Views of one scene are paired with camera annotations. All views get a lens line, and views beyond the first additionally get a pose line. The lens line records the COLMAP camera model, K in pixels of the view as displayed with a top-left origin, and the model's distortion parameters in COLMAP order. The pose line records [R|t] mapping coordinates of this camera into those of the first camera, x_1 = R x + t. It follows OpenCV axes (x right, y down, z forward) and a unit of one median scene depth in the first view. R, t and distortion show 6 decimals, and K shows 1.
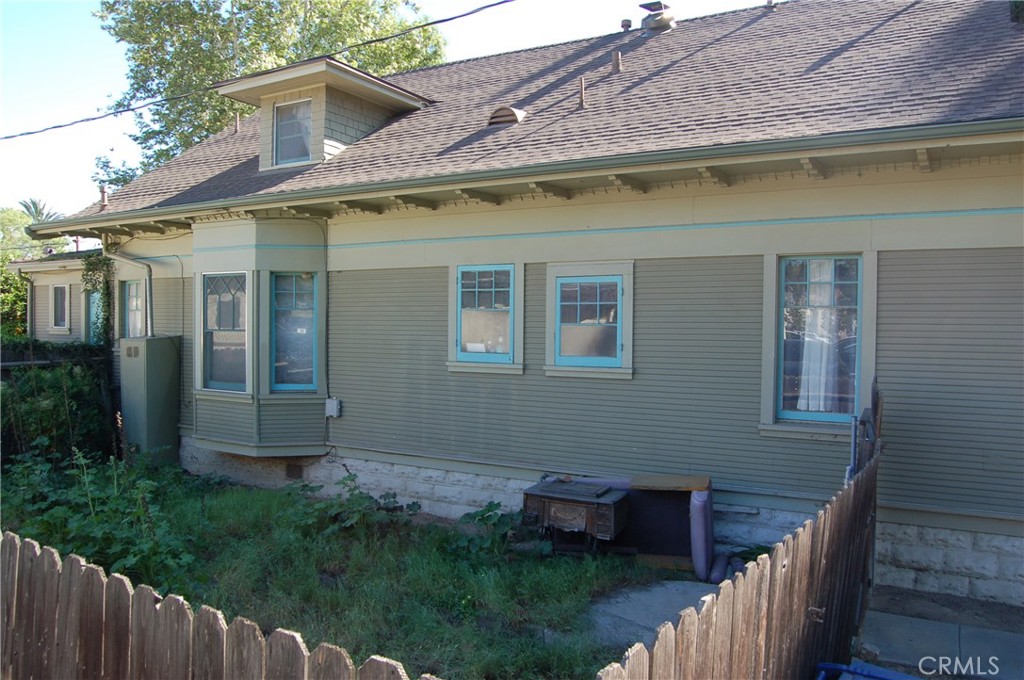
lens RADIAL K [[825.2, 0, 521.6], [0, 825.2, 365.5], [0, 0, 1]] dist [-0.080524, 0.008273]
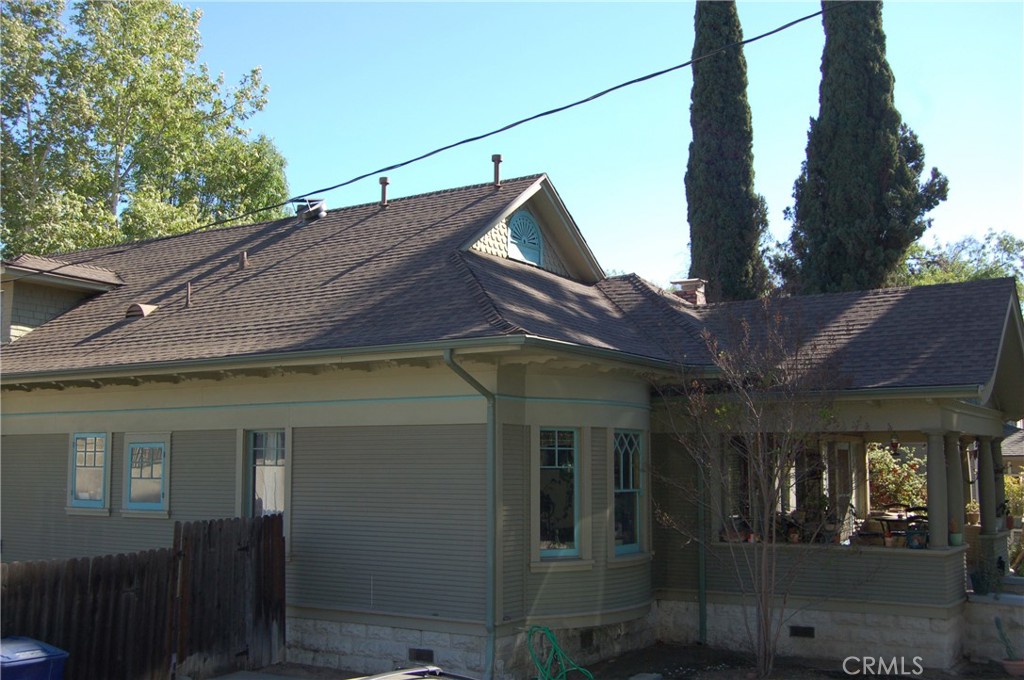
lens RADIAL K [[1145.7, 0, 512.1], [0, 1145.7, 361.0], [0, 0, 1]] dist [-0.047496, 0.000000]
pose [[0.999291, -0.014408, -0.034781, 0.563606], [0.009502, 0.990482, -0.137312, 0.016401], [0.036429, 0.136884, 0.989917, -0.642642]]
